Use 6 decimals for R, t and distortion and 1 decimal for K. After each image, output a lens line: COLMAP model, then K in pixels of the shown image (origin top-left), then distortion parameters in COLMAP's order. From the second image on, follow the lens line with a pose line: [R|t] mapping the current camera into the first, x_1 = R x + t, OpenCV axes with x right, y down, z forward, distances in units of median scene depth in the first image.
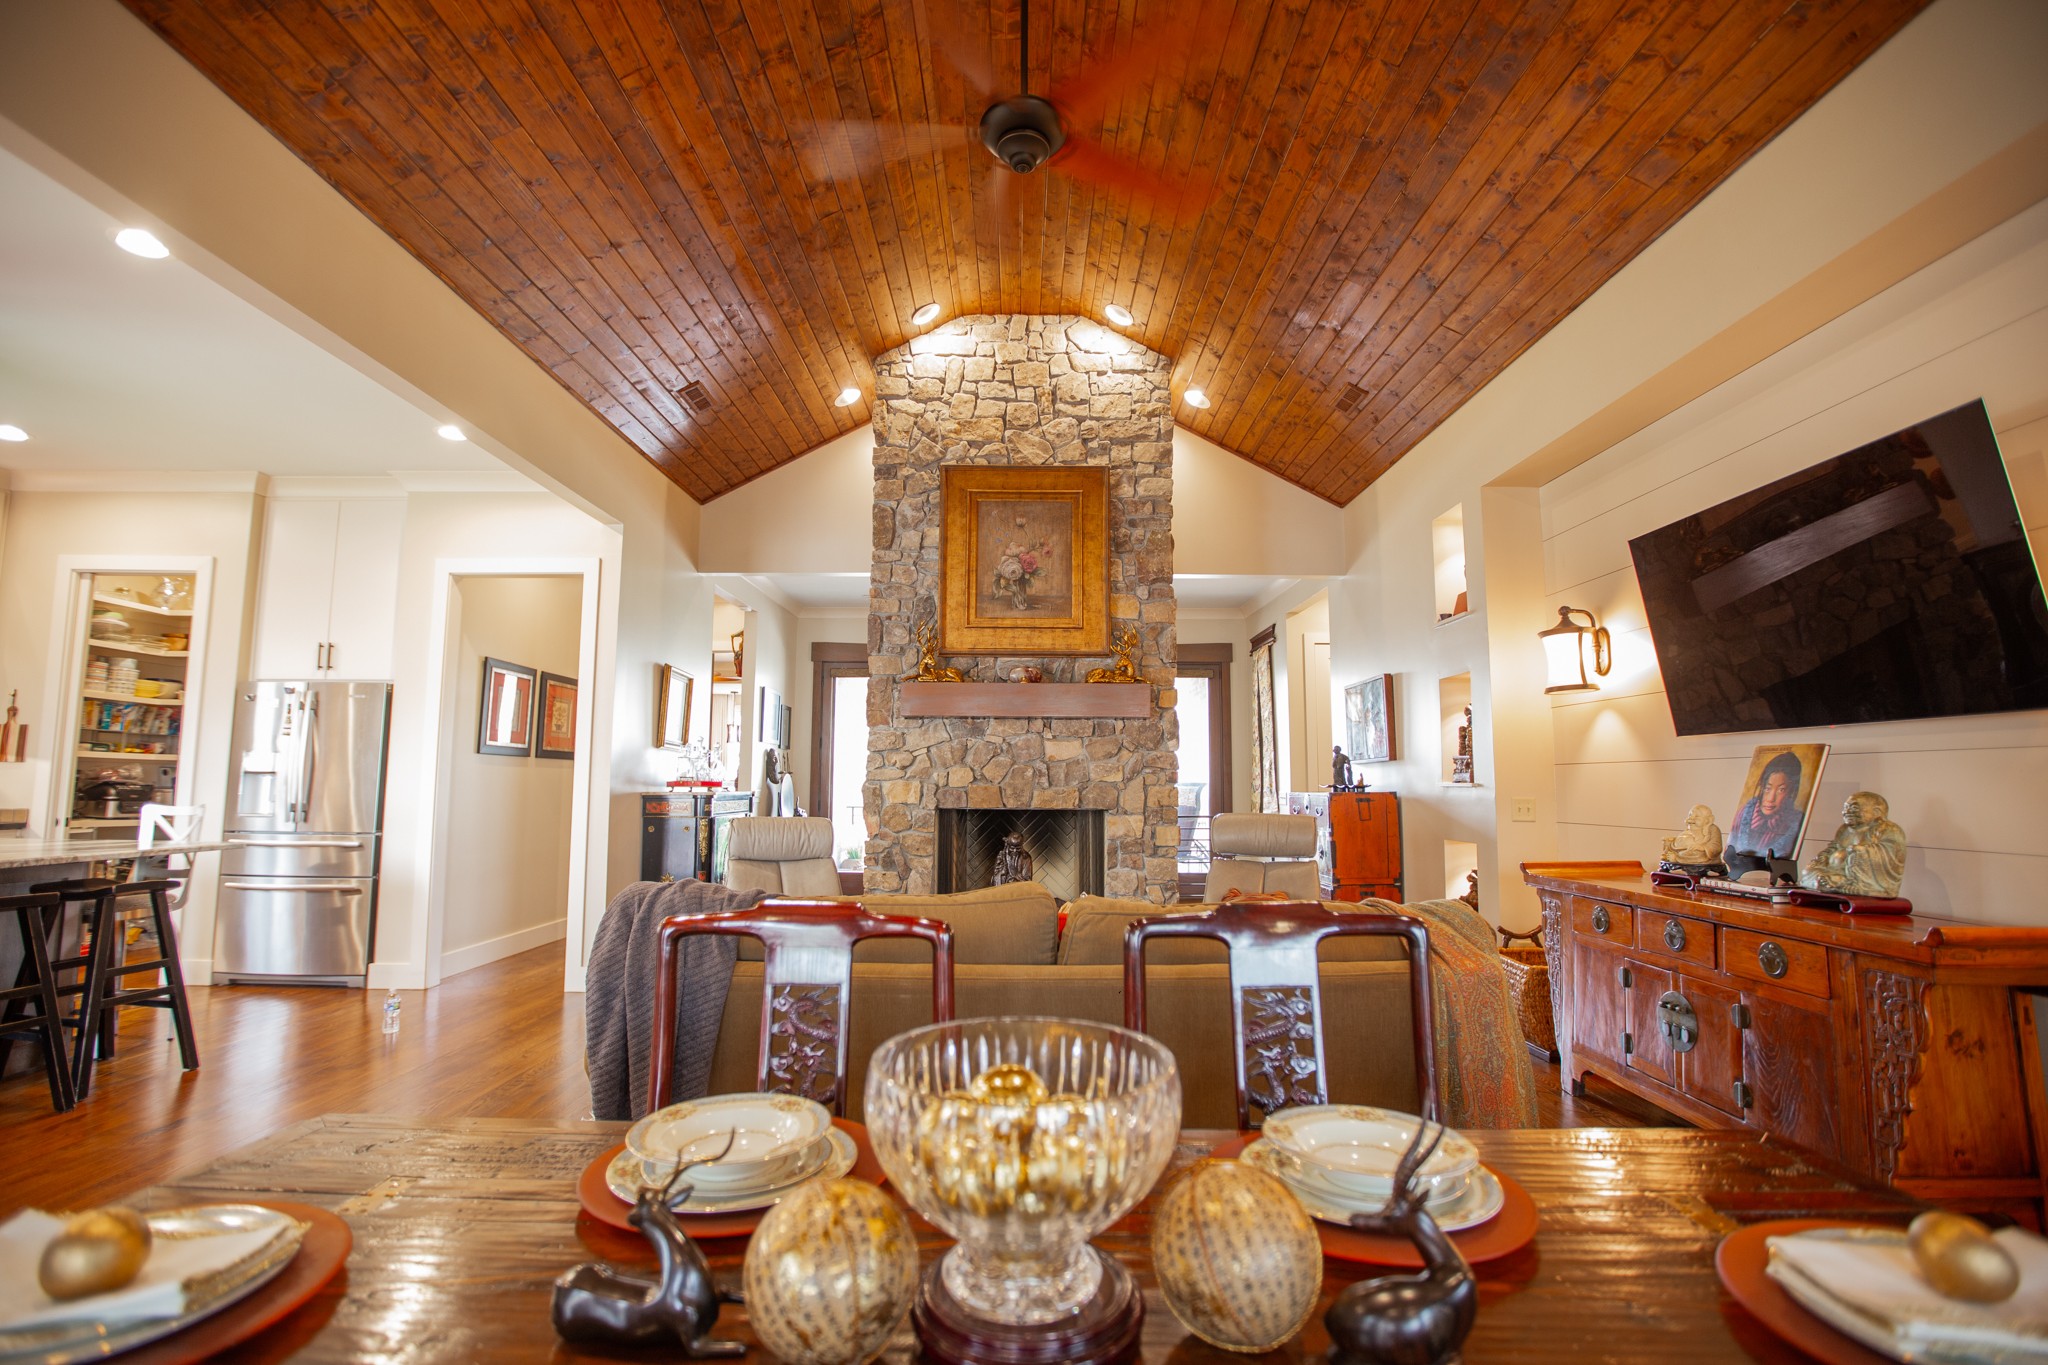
lens RADIAL K [[922.6, 0, 1020.0], [0, 922.6, 687.5], [0, 0, 1]] dist [-0.026896, 0.001393]
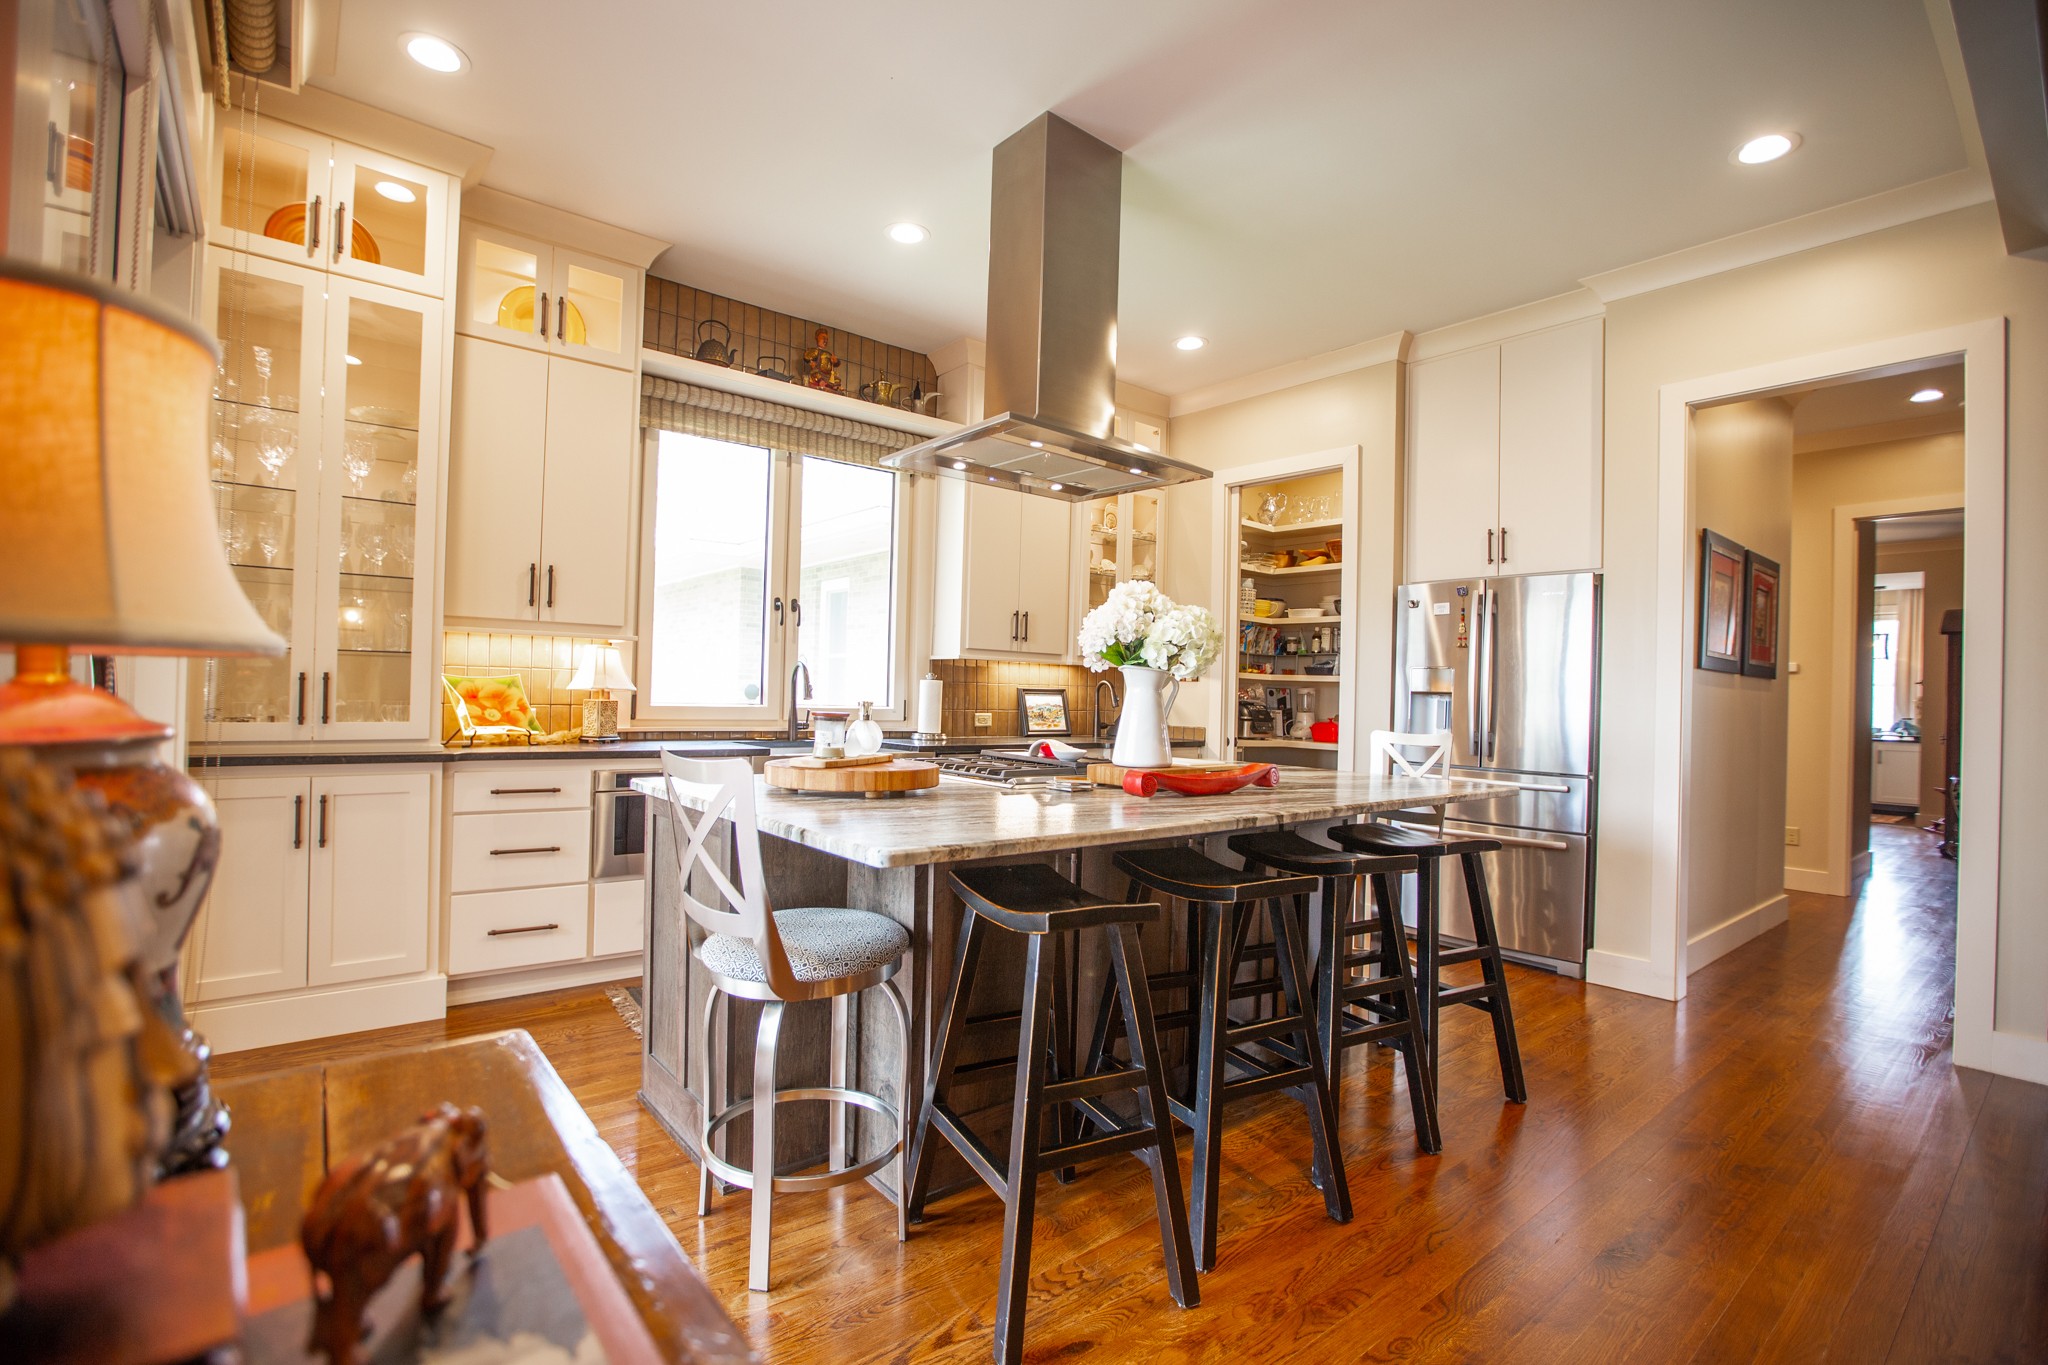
lens RADIAL K [[922.6, 0, 1020.0], [0, 922.6, 687.5], [0, 0, 1]] dist [-0.026896, 0.001393]
pose [[0.635716, 0.005575, -0.771903, -0.393262], [0.056077, 0.996998, 0.053385, 0.020935], [0.769883, -0.077224, 0.633495, 0.163463]]
